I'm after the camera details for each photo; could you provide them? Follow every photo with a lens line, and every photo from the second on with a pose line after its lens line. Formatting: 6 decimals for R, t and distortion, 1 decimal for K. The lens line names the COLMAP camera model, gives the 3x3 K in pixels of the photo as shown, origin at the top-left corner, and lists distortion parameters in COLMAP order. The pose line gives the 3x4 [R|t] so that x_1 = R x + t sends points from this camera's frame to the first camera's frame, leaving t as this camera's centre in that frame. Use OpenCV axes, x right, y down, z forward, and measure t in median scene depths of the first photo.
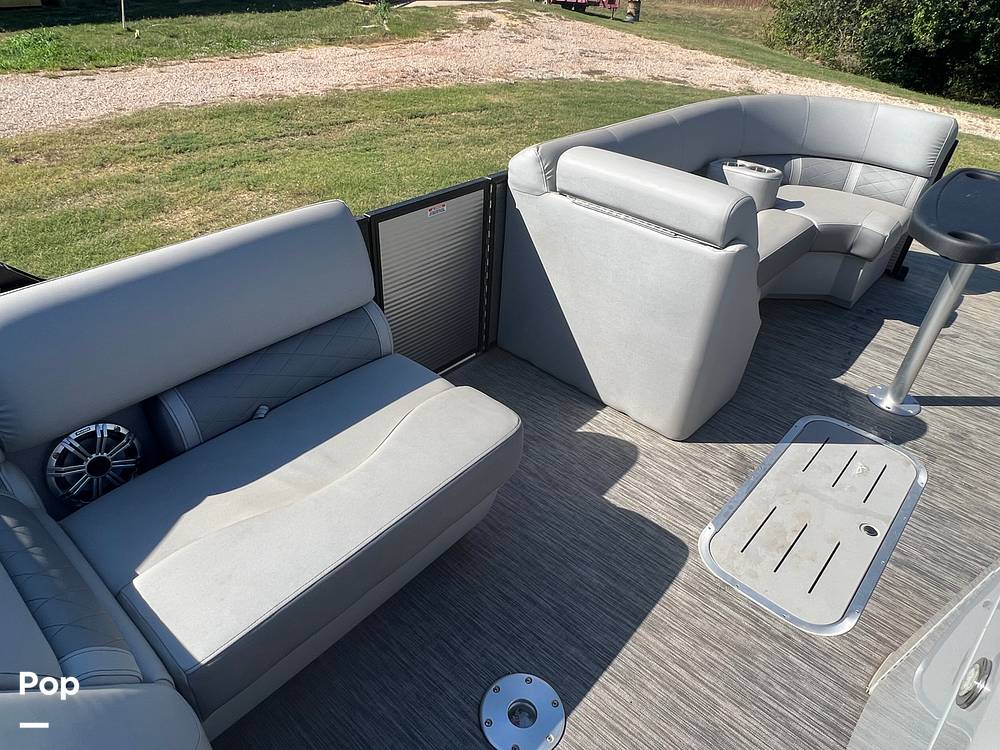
lens RADIAL K [[642.2, 0, 494.4], [0, 642.2, 379.5], [0, 0, 1]] dist [-0.006397, 0.002019]
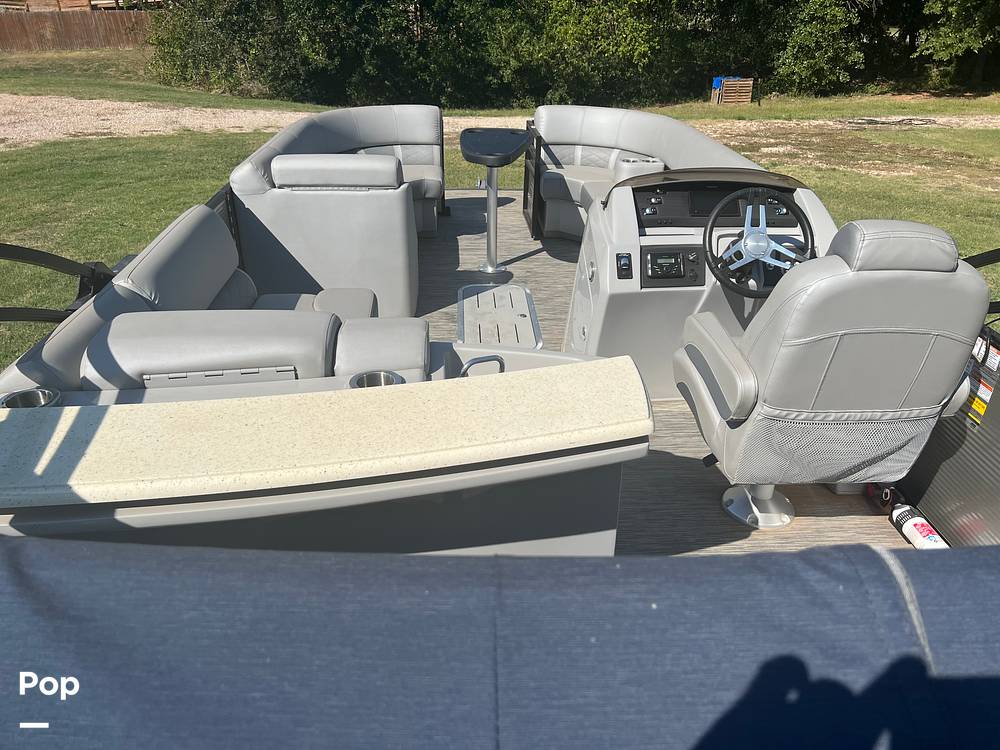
lens RADIAL K [[754.0, 0, 502.8], [0, 754.0, 377.5], [0, 0, 1]] dist [0.059469, -0.068118]
pose [[0.702456, -0.366997, 0.609811, -0.582462], [0.432107, 0.900732, 0.044325, 0.191463], [-0.565543, 0.232367, 0.791307, -0.442653]]
